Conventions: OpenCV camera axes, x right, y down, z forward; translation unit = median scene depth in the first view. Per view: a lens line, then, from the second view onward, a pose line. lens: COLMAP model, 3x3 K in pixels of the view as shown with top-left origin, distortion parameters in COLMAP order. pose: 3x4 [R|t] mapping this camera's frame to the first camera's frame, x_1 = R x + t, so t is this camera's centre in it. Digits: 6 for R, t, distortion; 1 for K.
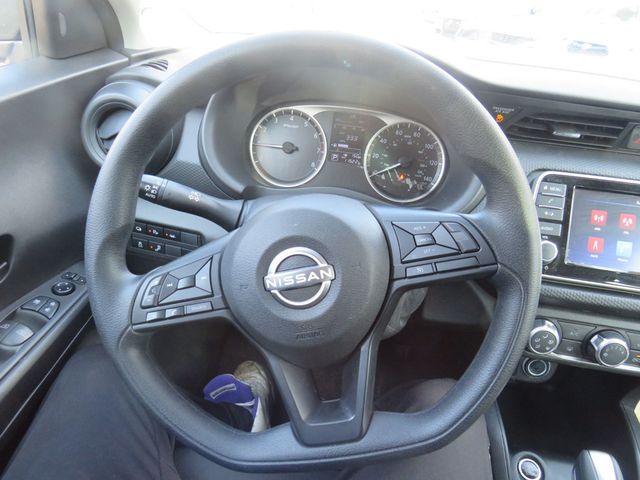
lens RADIAL K [[456.6, 0, 315.5], [0, 456.6, 241.7], [0, 0, 1]] dist [-0.050313, 0.037920]
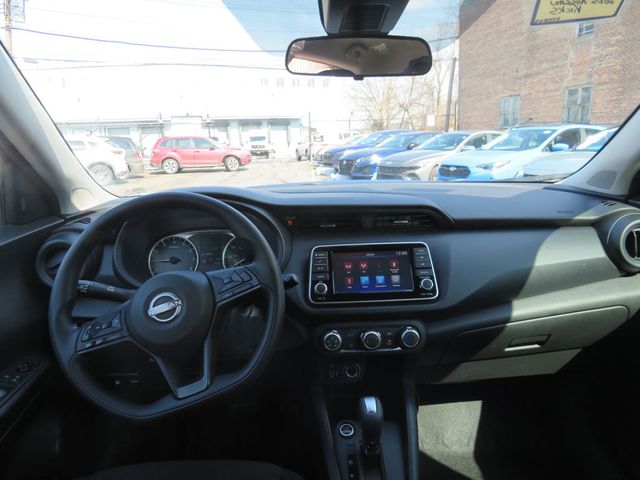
lens RADIAL K [[456.6, 0, 315.5], [0, 456.6, 241.7], [0, 0, 1]] dist [-0.050313, 0.037920]
pose [[0.977448, -0.139493, 0.158545, 0.231022], [0.179909, 0.943197, -0.279305, 0.334121], [-0.110579, 0.301530, 0.947023, -0.718110]]
